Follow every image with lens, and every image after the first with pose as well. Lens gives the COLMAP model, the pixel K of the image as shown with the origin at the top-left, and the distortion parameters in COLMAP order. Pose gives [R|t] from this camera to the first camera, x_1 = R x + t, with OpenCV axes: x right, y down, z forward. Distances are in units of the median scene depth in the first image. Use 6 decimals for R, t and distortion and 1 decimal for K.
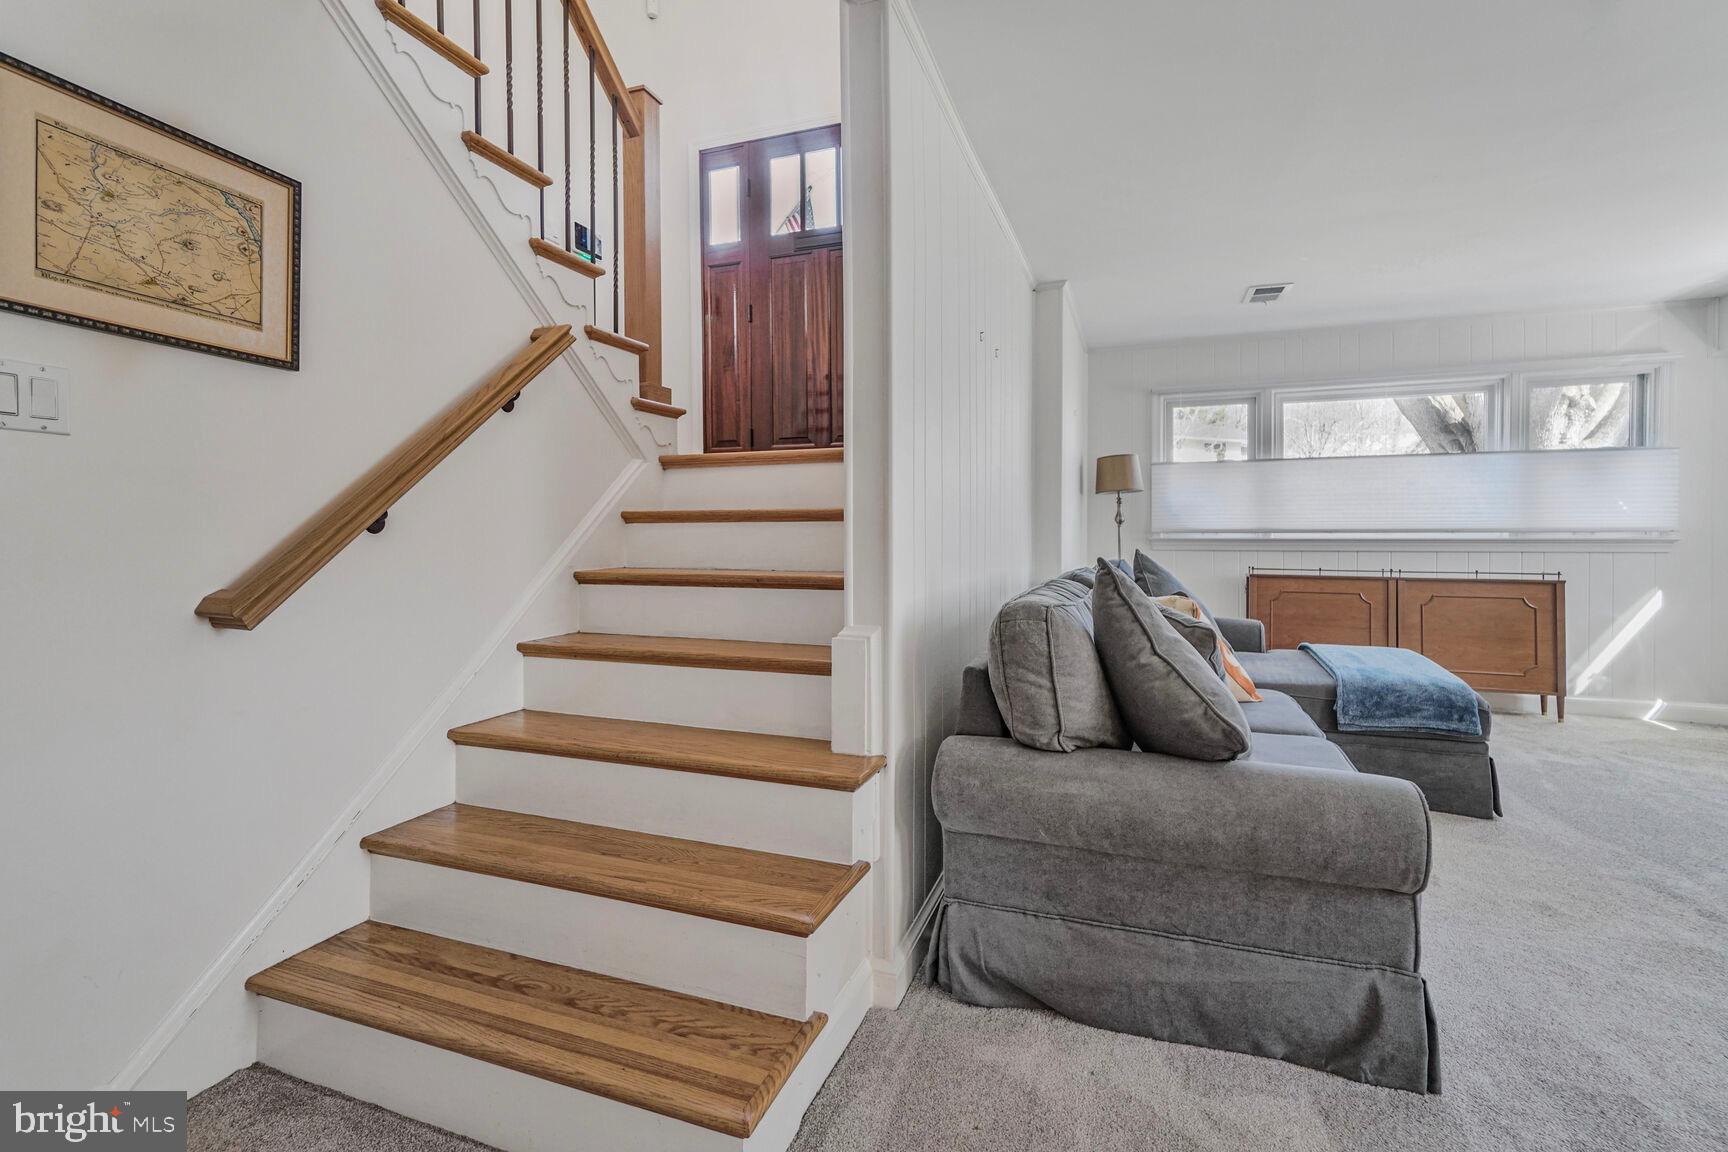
lens RADIAL K [[764.4, 0, 876.5], [0, 764.4, 533.8], [0, 0, 1]] dist [0.003659, 0.000978]
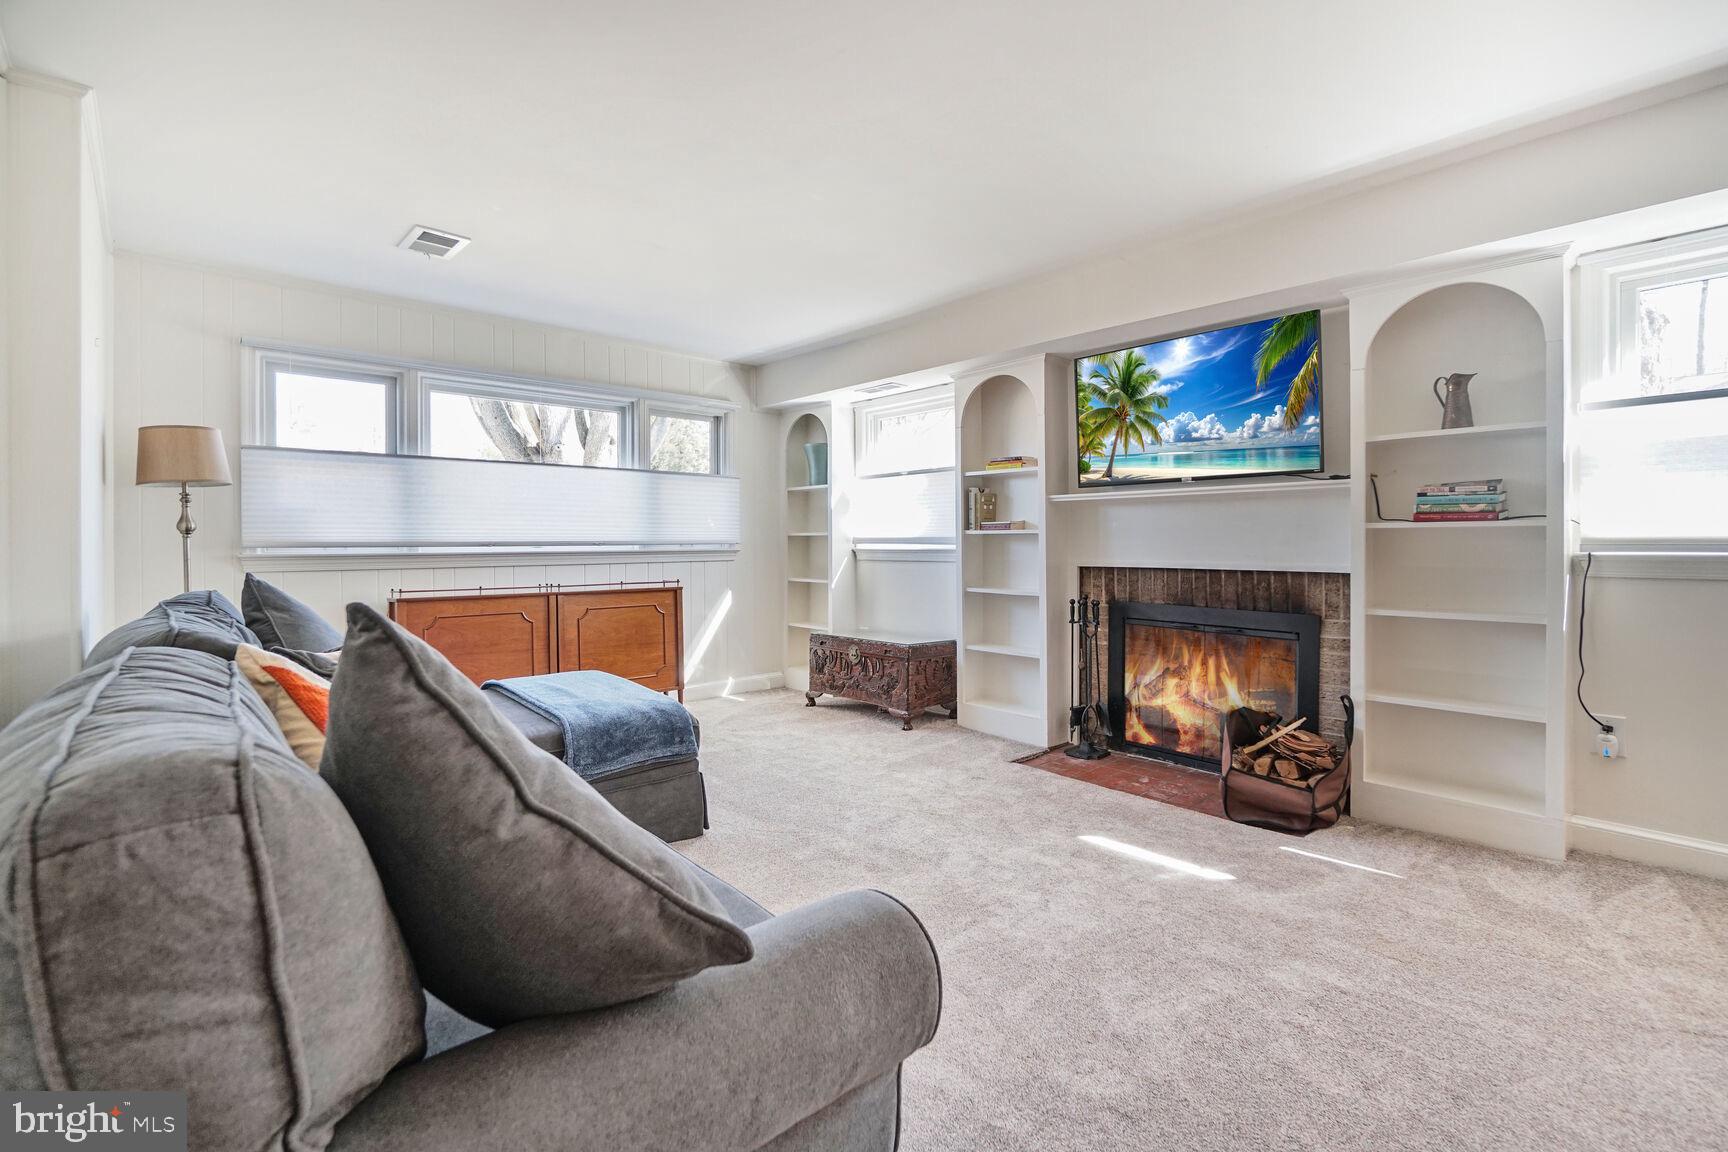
lens RADIAL K [[764.4, 0, 859.4], [0, 764.4, 542.9], [0, 0, 1]] dist [0.003659, 0.000978]
pose [[0.473597, -0.001531, 0.880740, 0.022763], [0.007387, 0.999970, -0.002233, 0.000292], [-0.880710, 0.007563, 0.473595, 0.246086]]
